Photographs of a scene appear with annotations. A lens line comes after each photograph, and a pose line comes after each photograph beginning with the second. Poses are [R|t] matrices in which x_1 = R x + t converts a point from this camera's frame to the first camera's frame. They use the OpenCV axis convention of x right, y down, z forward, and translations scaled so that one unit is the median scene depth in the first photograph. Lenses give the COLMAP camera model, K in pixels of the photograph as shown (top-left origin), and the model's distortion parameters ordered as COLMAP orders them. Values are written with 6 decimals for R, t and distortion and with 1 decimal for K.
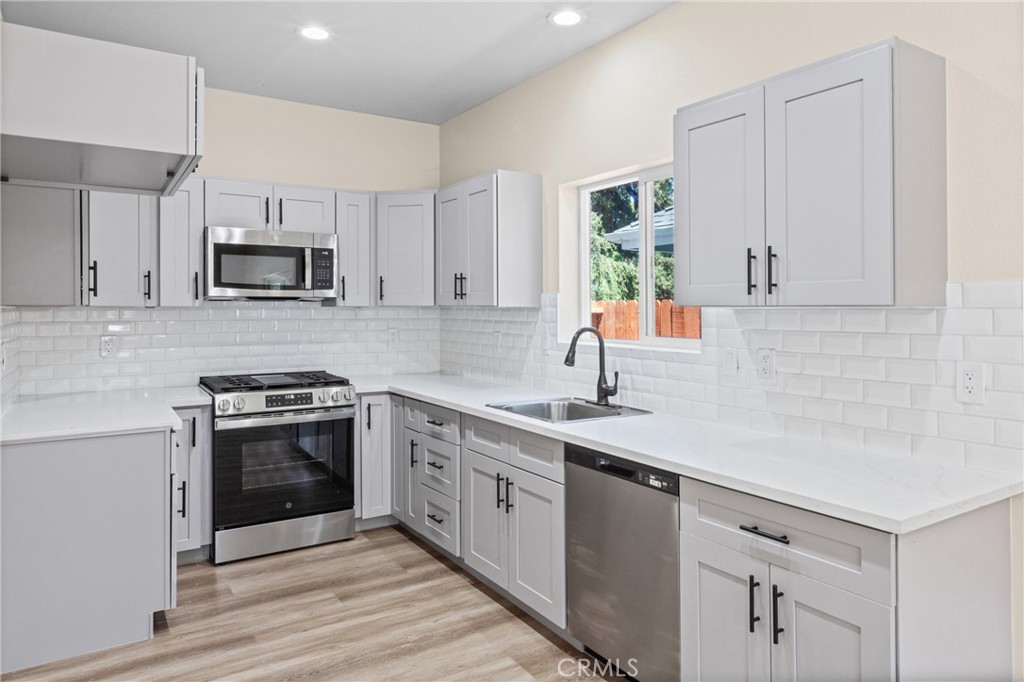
lens RADIAL K [[669.8, 0, 521.8], [0, 669.8, 308.1], [0, 0, 1]] dist [0.006734, -0.009287]
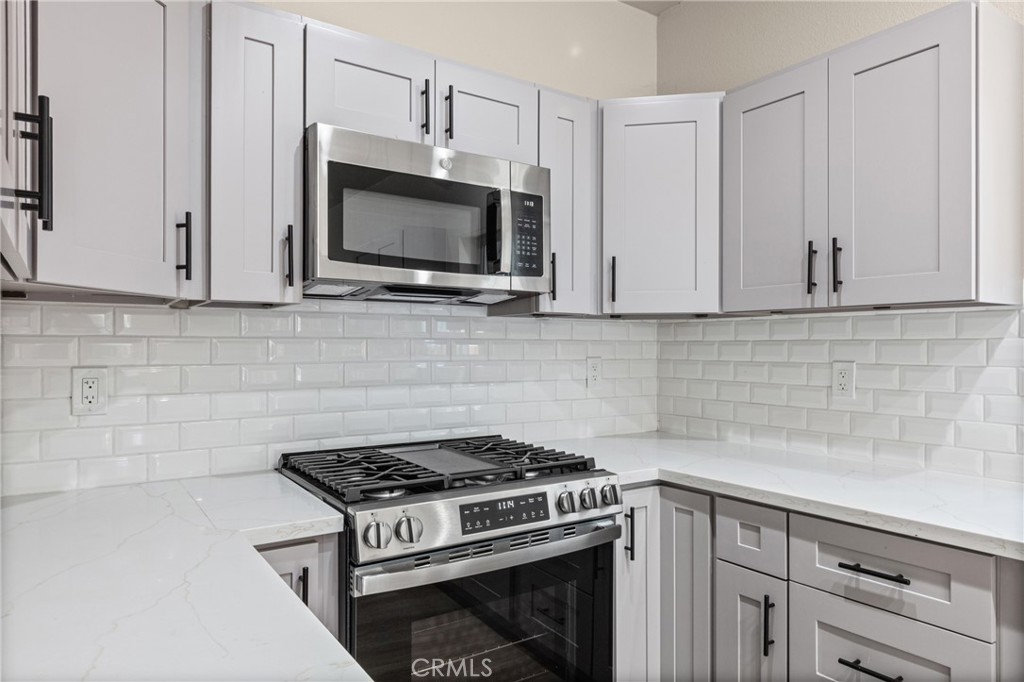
lens RADIAL K [[669.8, 0, 520.6], [0, 669.8, 341.1], [0, 0, 1]] dist [0.006734, -0.009287]
pose [[0.999864, -0.000181, 0.016470, -0.338316], [0.000382, 0.999926, -0.012197, 0.029668], [-0.016467, 0.012201, 0.999790, 0.549938]]
